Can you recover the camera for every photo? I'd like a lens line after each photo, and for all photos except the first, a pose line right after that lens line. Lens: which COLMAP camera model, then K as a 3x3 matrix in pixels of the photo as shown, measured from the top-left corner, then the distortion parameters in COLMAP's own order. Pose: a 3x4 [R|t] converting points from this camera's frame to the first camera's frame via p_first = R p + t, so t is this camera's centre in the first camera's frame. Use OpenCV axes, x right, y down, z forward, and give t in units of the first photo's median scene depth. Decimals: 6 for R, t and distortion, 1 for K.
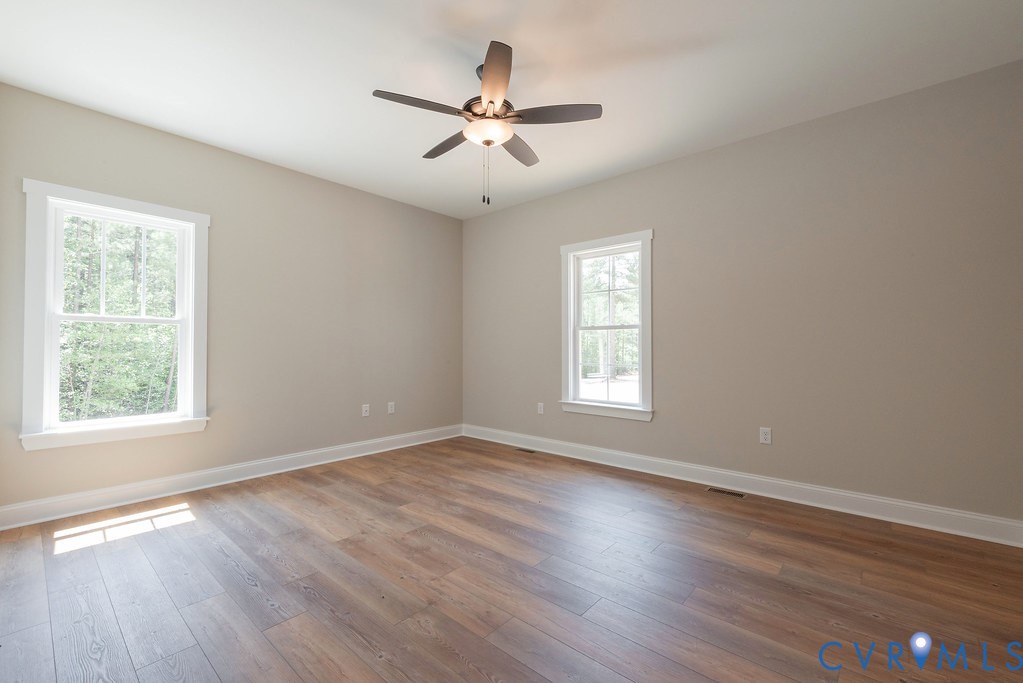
lens RADIAL K [[429.9, 0, 496.7], [0, 429.9, 342.7], [0, 0, 1]] dist [0.001025, 0.000124]
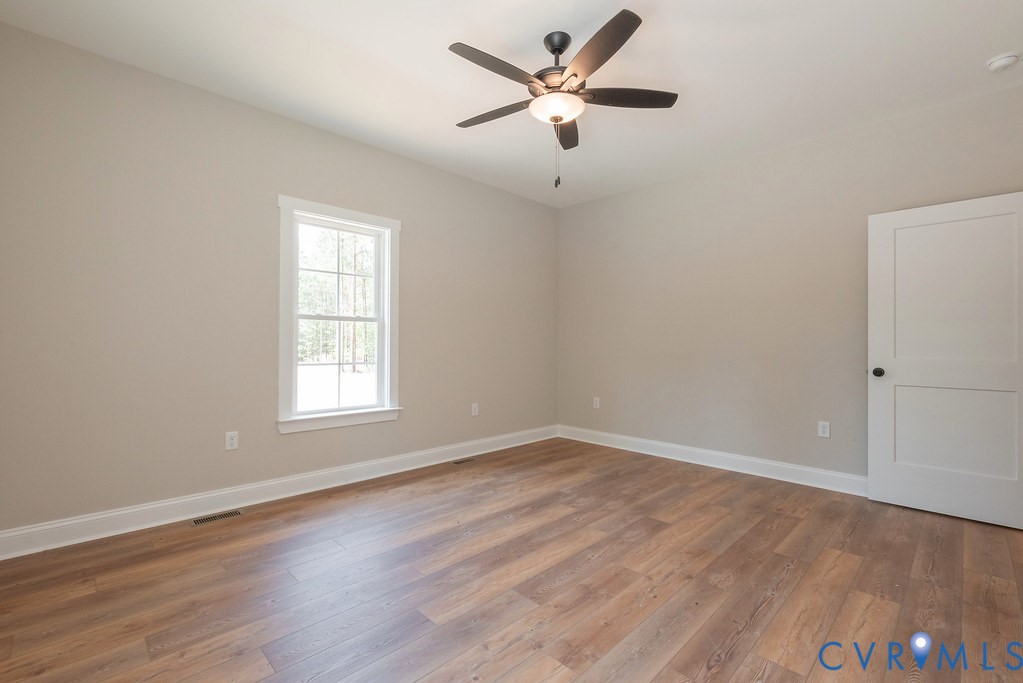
lens RADIAL K [[463.1, 0, 510.4], [0, 463.1, 340.8], [0, 0, 1]] dist [0.000187, 0.000000]
pose [[0.038275, 0.005698, 0.999251, -0.934410], [-0.018265, 0.999821, -0.005002, 0.009505], [-0.999100, -0.018060, 0.038372, 0.979800]]
